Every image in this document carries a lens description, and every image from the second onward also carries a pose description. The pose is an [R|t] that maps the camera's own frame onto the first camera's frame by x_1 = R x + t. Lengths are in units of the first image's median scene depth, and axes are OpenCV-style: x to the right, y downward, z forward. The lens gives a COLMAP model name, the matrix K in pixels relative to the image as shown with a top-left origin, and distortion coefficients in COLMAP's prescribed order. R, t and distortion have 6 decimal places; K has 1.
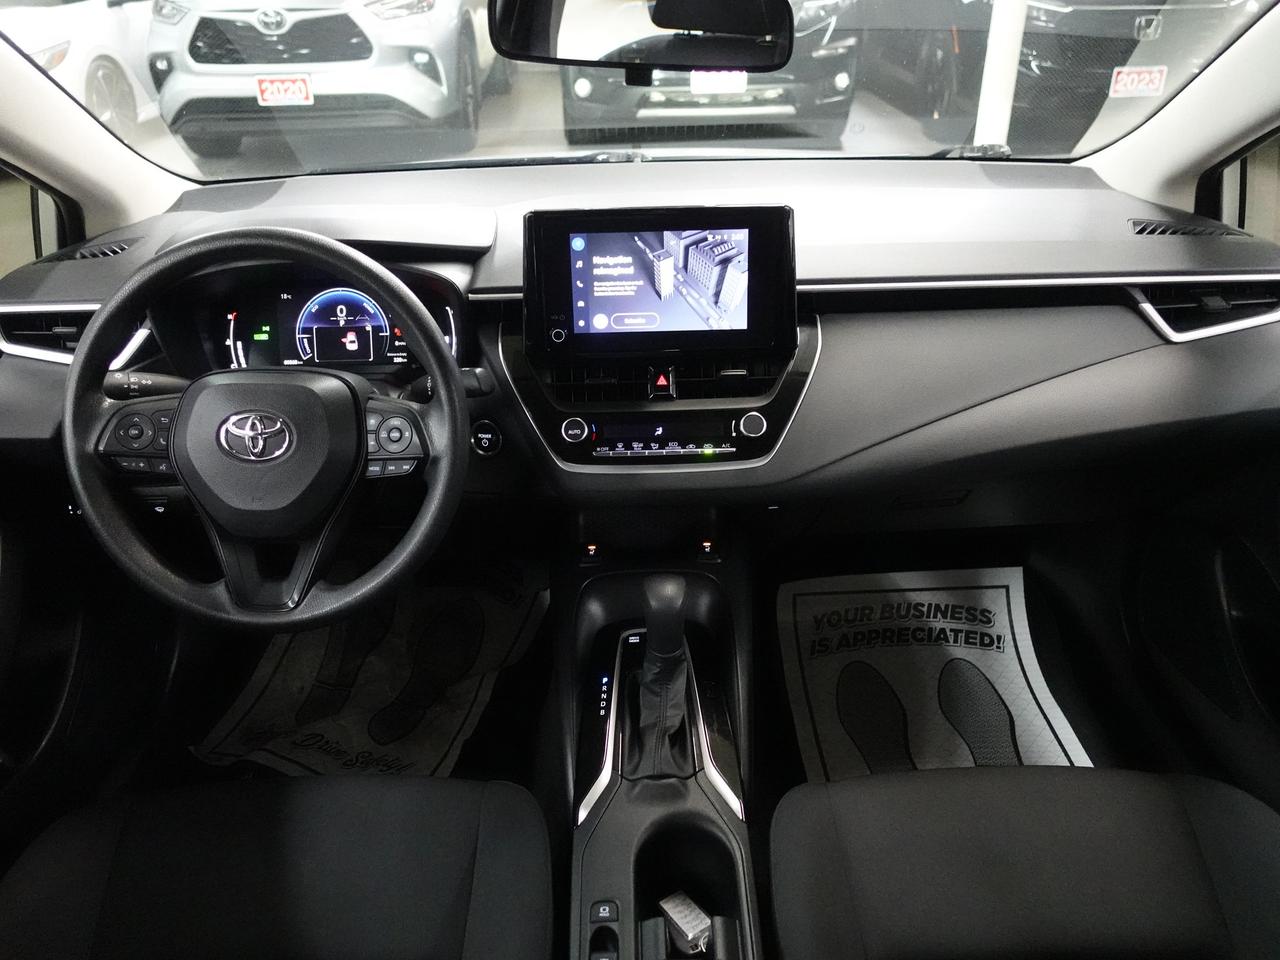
lens RADIAL K [[990.4, 0, 640.0], [0, 990.4, 480.0], [0, 0, 1]] dist [-0.002315, 0.000504]
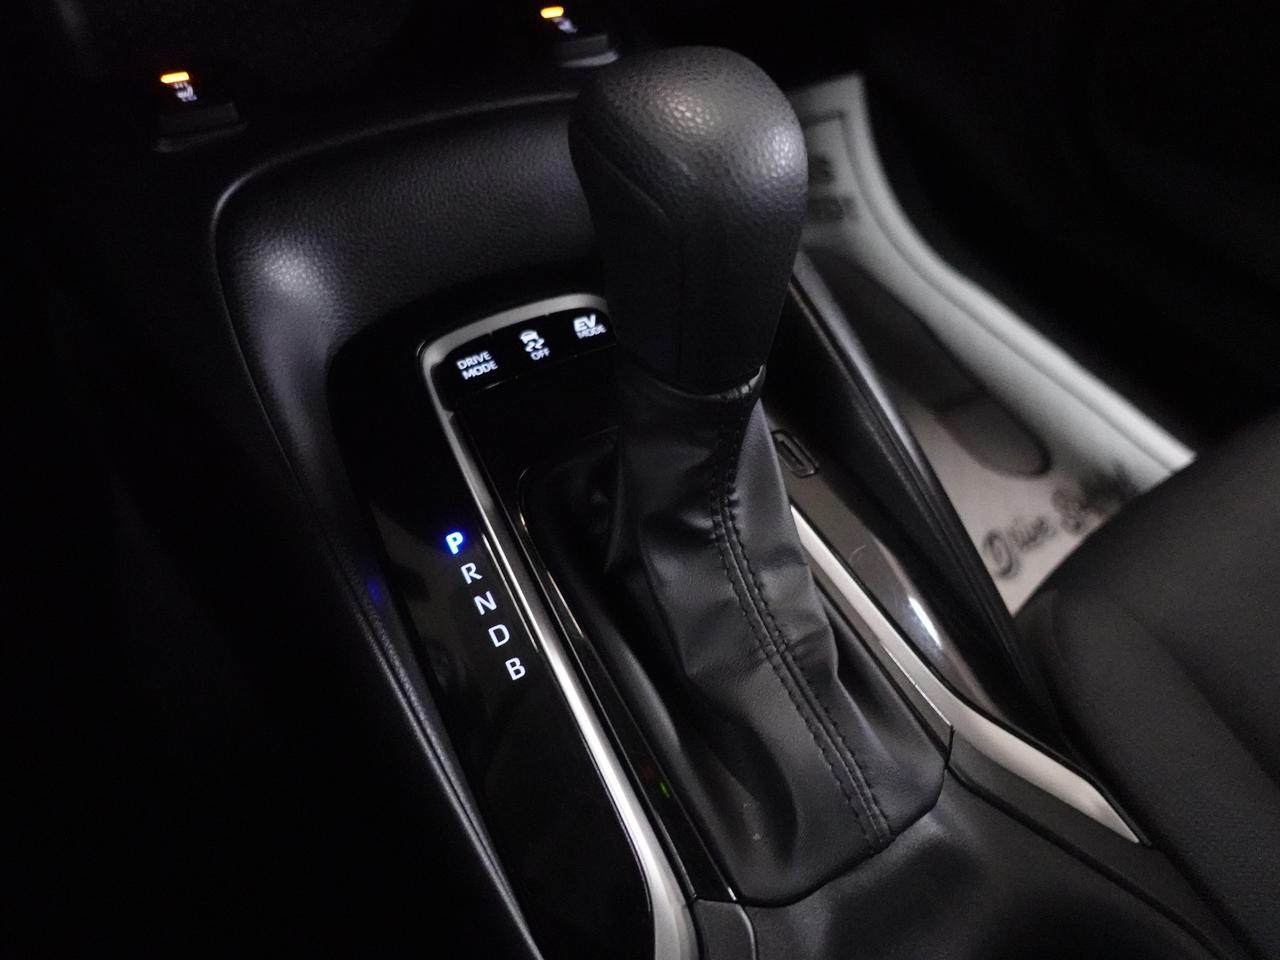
lens RADIAL K [[995.2, 0, 640.0], [0, 995.2, 480.0], [0, 0, 1]] dist [-0.008753, -0.004822]
pose [[0.839906, -0.322870, 0.436248, -0.111553], [0.152605, 0.911865, 0.381068, 0.099329], [-0.520835, -0.253488, 0.815153, 0.815274]]
